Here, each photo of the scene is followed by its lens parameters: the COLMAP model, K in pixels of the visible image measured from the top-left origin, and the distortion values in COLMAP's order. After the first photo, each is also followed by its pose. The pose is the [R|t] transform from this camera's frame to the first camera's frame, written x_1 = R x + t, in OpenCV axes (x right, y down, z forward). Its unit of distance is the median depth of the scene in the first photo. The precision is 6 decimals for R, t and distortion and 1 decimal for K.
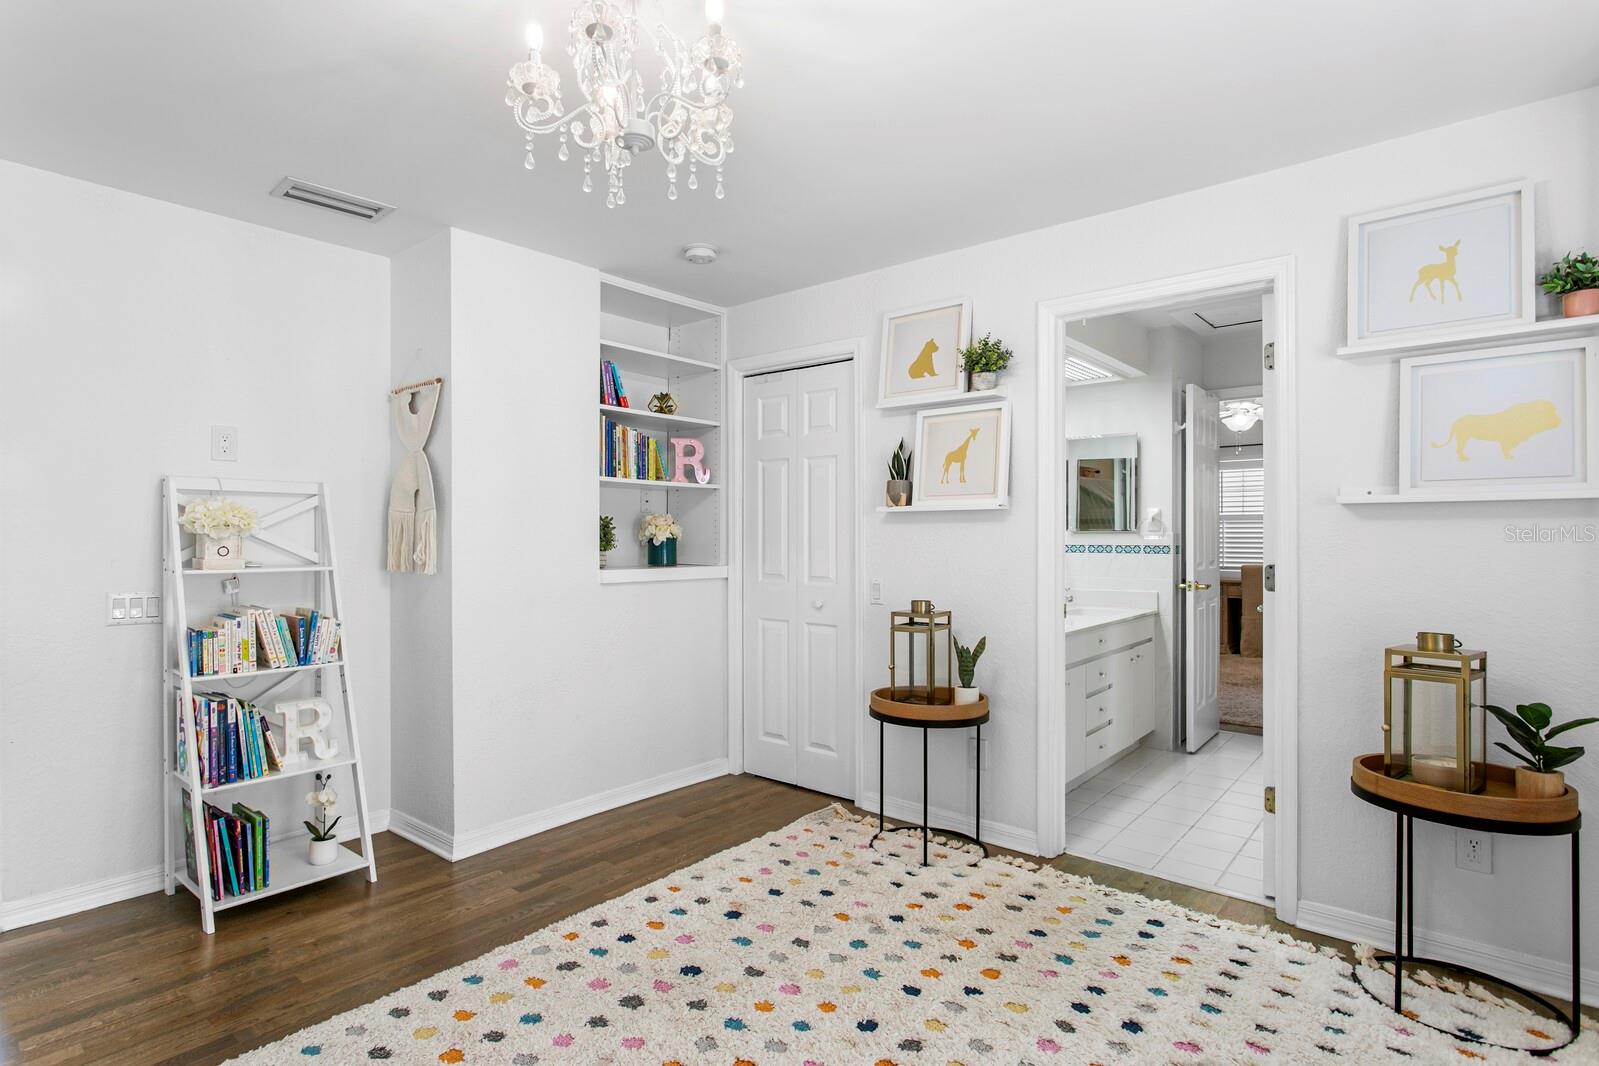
lens RADIAL K [[796.8, 0, 760.8], [0, 796.8, 534.8], [0, 0, 1]] dist [-0.002005, -0.000306]
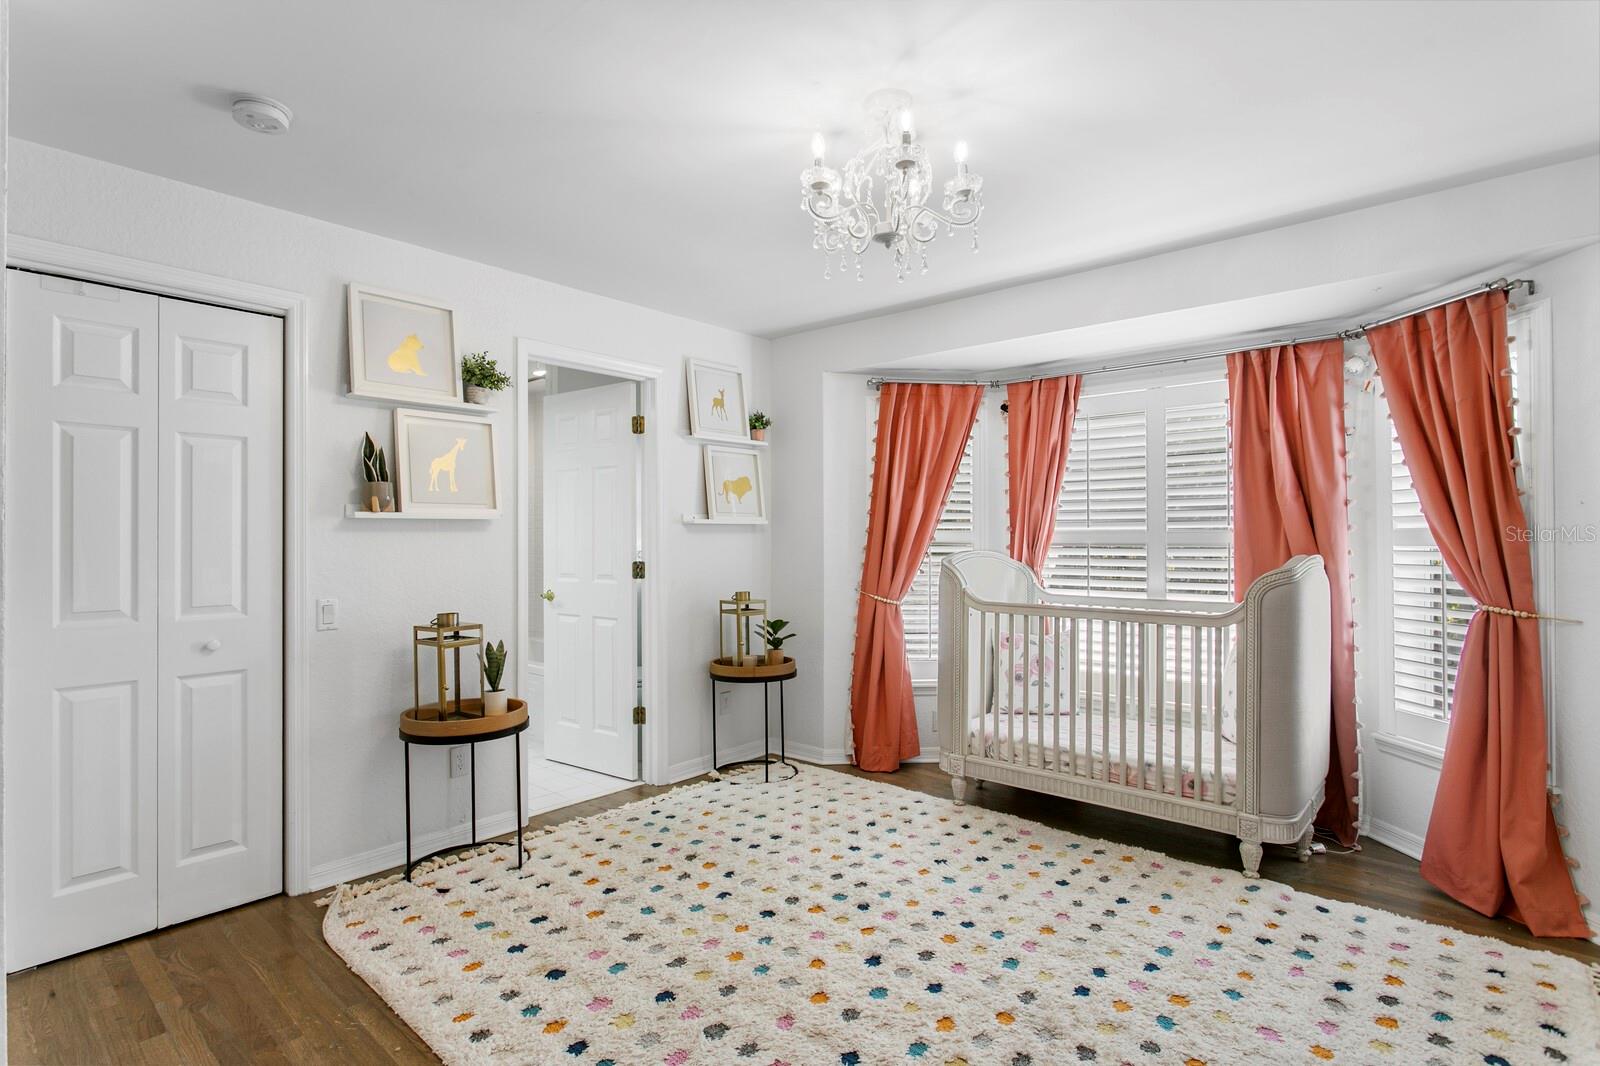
lens RADIAL K [[797.3, 0, 761.2], [0, 797.3, 534.8], [0, 0, 1]] dist [-0.002005, -0.000306]
pose [[0.027149, 0.003897, 0.999624, -0.893286], [0.004262, 0.999983, -0.004014, -0.007190], [-0.999622, 0.004369, 0.027132, 0.726547]]
